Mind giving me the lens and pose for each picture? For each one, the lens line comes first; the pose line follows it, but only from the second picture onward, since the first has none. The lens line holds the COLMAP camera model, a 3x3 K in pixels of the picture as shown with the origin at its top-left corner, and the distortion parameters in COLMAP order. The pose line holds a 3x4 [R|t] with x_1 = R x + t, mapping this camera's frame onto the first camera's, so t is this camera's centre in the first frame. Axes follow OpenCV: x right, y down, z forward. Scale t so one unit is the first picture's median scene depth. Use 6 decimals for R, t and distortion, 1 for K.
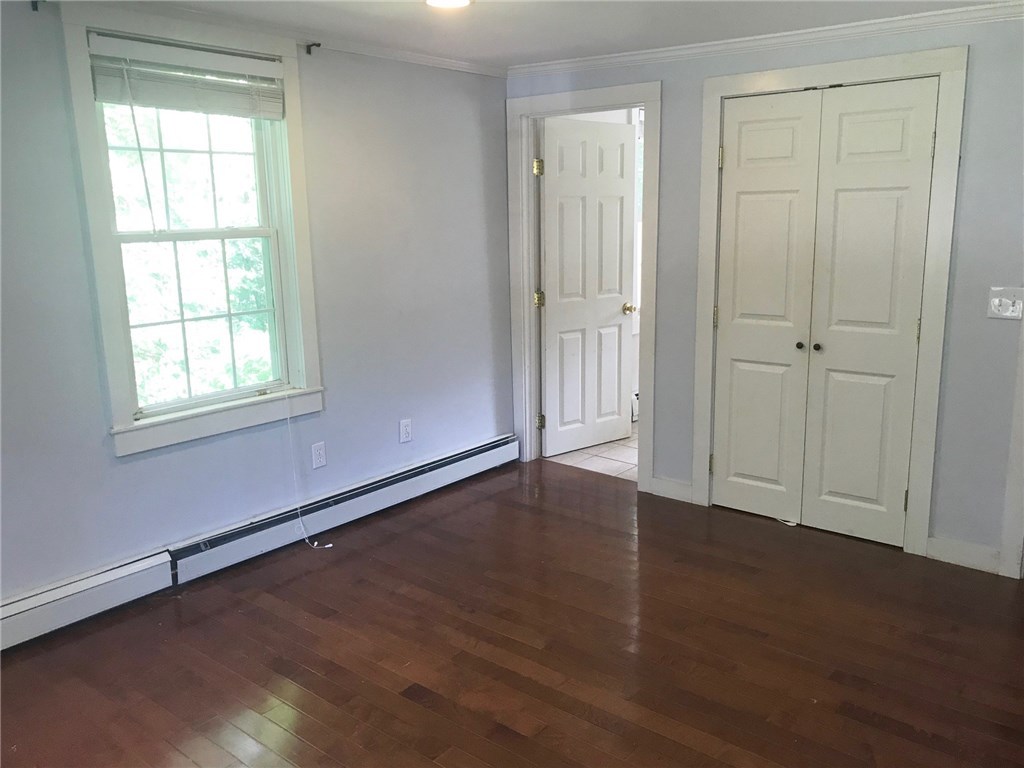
lens RADIAL K [[848.1, 0, 509.8], [0, 848.1, 384.1], [0, 0, 1]] dist [0.069349, -0.047368]
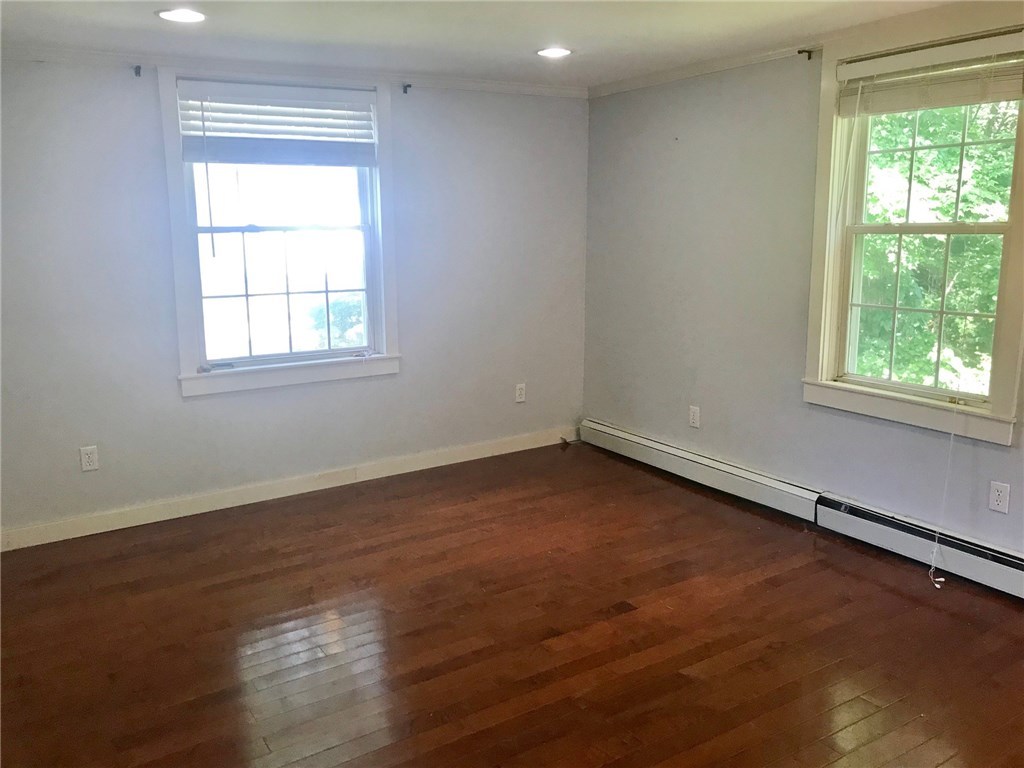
lens RADIAL K [[848.1, 0, 510.6], [0, 848.1, 383.5], [0, 0, 1]] dist [0.069349, -0.047368]
pose [[-0.320150, 0.201299, -0.925734, 0.797553], [-0.174121, 0.948015, 0.266361, -0.190256], [0.931228, 0.246466, -0.268457, 0.866104]]
